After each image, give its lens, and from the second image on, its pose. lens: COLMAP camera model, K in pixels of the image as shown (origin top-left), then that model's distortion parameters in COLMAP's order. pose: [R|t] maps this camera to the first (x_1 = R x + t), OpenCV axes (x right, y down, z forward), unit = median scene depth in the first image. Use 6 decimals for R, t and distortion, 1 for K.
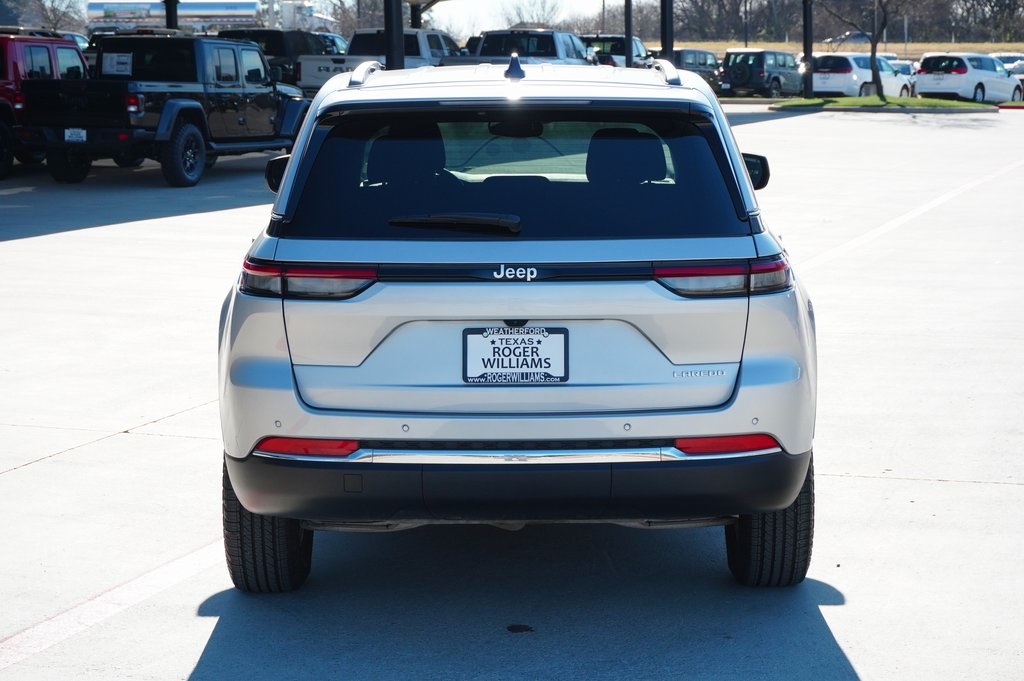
lens RADIAL K [[2311.9, 0, 512.6], [0, 2311.9, 340.1], [0, 0, 1]] dist [-0.165844, 0.000000]
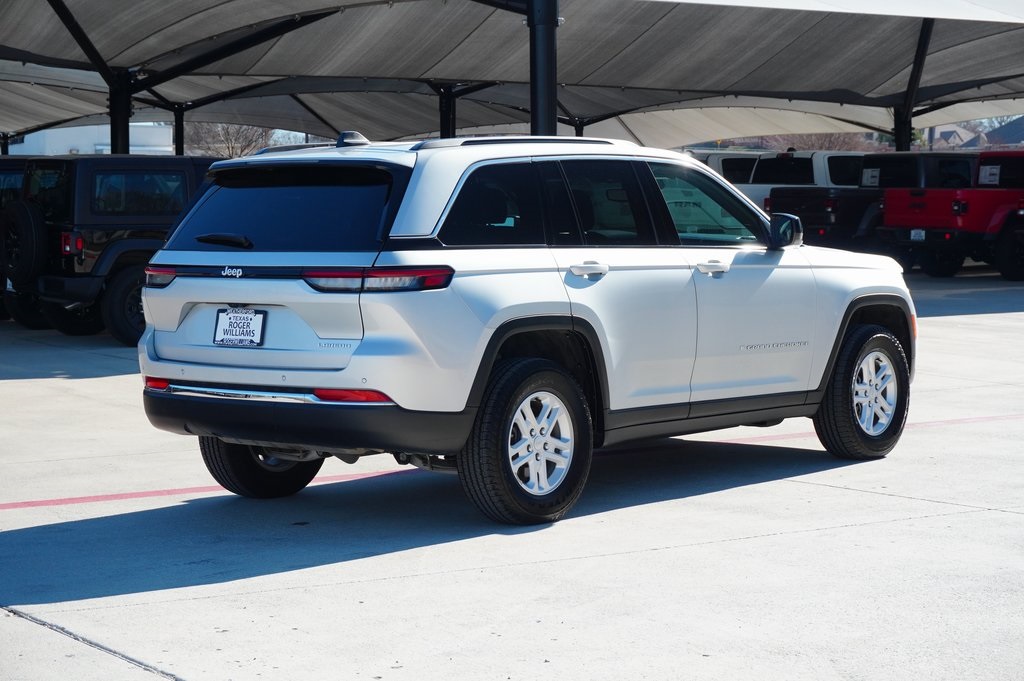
lens RADIAL K [[2311.9, 0, 512.8], [0, 2311.9, 340.3], [0, 0, 1]] dist [-0.165844, 0.000000]
pose [[0.777355, 0.038648, -0.627873, 1.085760], [-0.076971, 0.996455, -0.033960, 0.052313], [0.624335, 0.074727, 0.777574, -0.058648]]
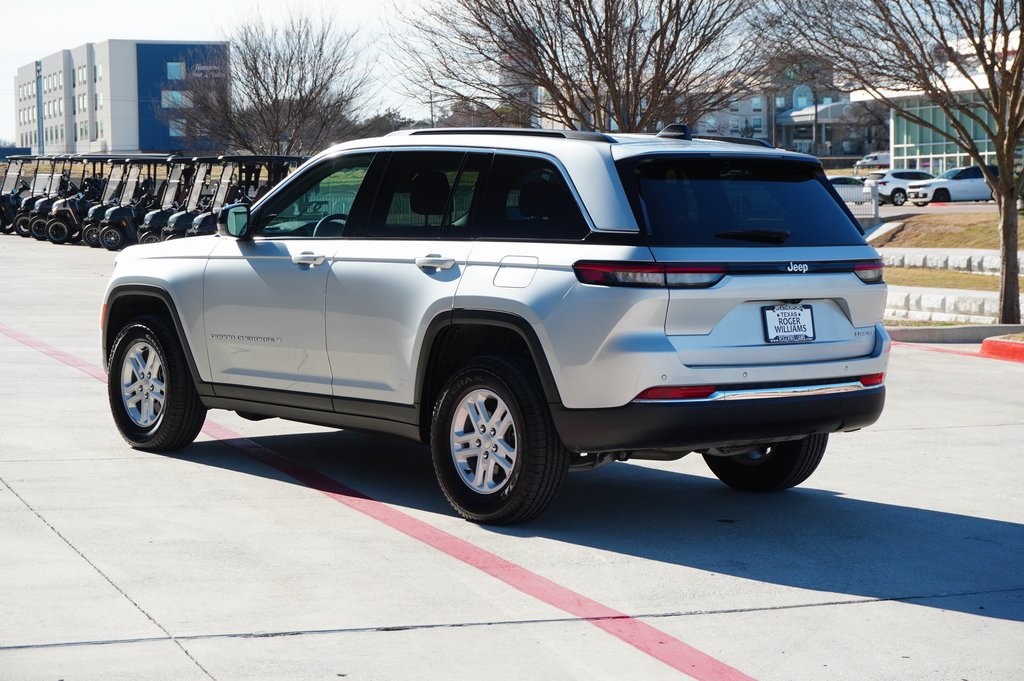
lens RADIAL K [[2311.9, 0, 512.6], [0, 2311.9, 341.1], [0, 0, 1]] dist [-0.165844, 0.000000]
pose [[0.752176, -0.026978, 0.658409, -1.114207], [0.068005, 0.997005, -0.036837, 0.060528], [-0.655443, 0.072483, 0.751758, -0.001779]]
